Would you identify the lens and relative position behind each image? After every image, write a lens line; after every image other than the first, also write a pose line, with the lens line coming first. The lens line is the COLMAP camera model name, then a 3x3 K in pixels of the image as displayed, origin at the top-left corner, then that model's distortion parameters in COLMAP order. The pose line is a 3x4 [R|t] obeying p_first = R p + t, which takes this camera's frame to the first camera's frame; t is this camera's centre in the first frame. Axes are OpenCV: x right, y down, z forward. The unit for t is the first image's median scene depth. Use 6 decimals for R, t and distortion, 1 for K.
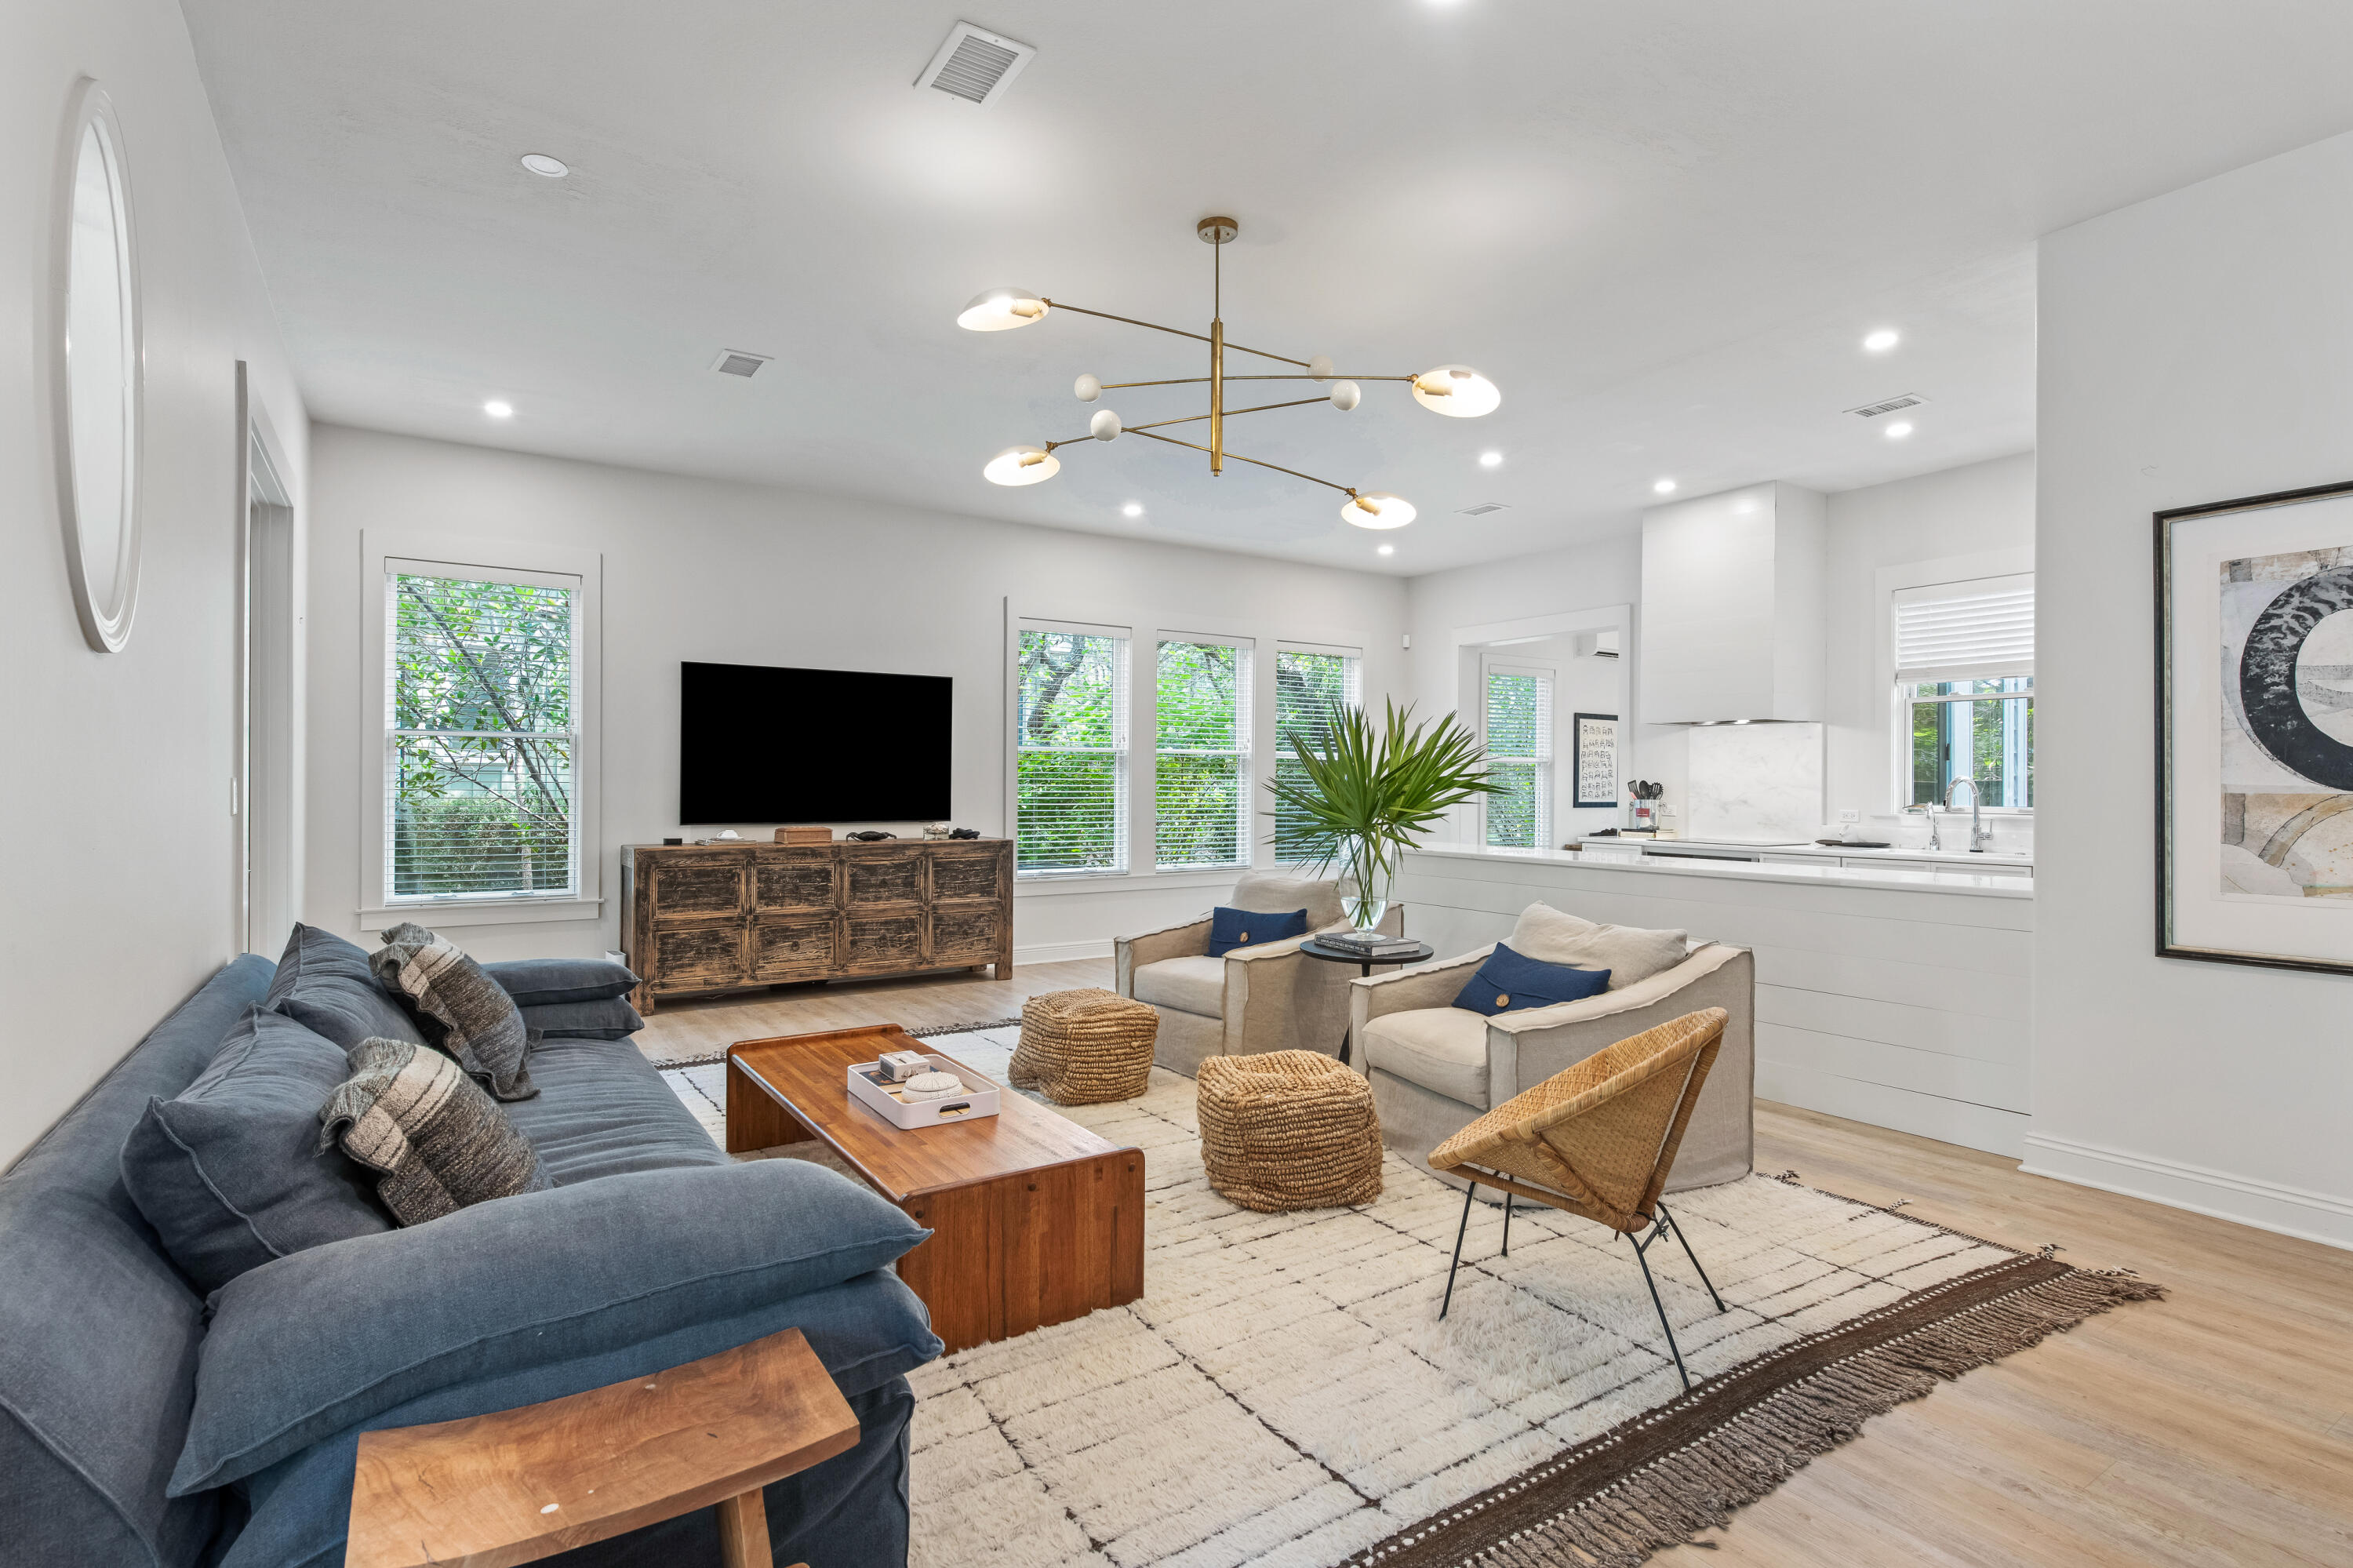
lens RADIAL K [[1127.0, 0, 1176.5], [0, 1127.0, 784.0], [0, 0, 1]] dist [-0.003553, -0.000405]
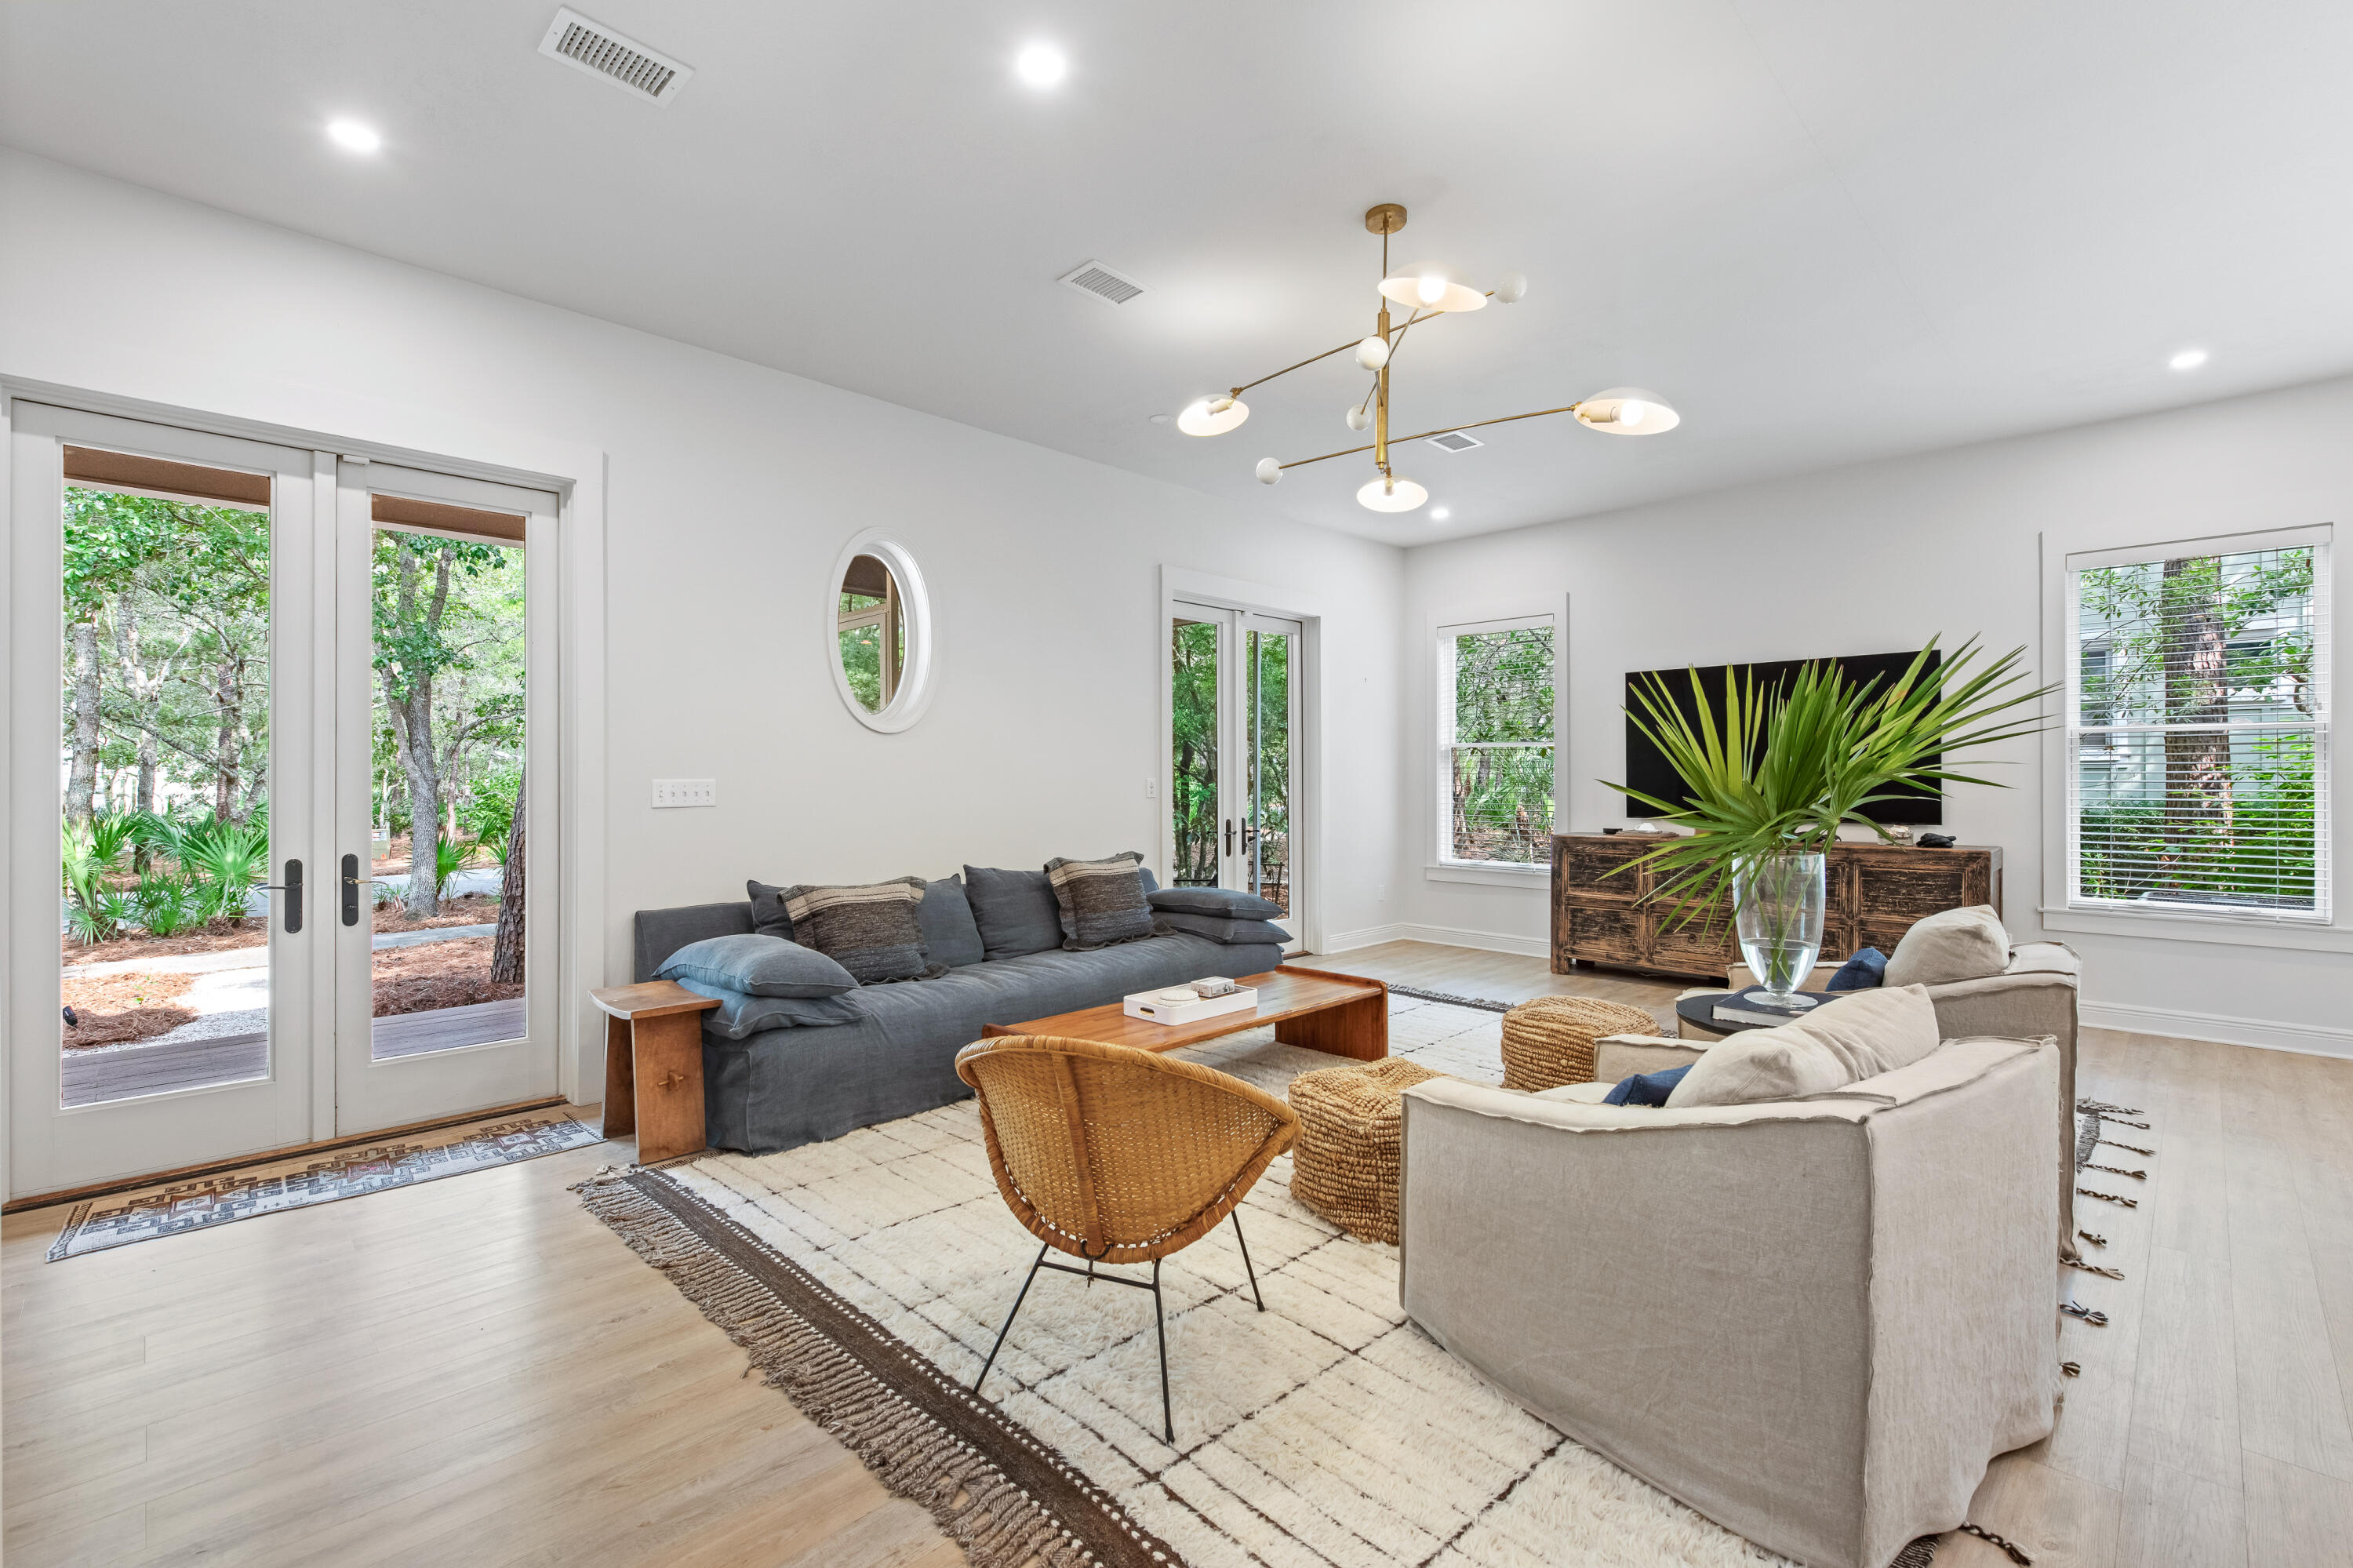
lens RADIAL K [[1035.8, 0, 1184.5], [0, 1035.8, 789.3], [0, 0, 1]] dist [0.001462, -0.000284]
pose [[0.216924, 0.005598, -0.976172, 0.523583], [0.002603, 0.999977, 0.006313, 0.000760], [0.976185, -0.003910, 0.216904, 0.372426]]
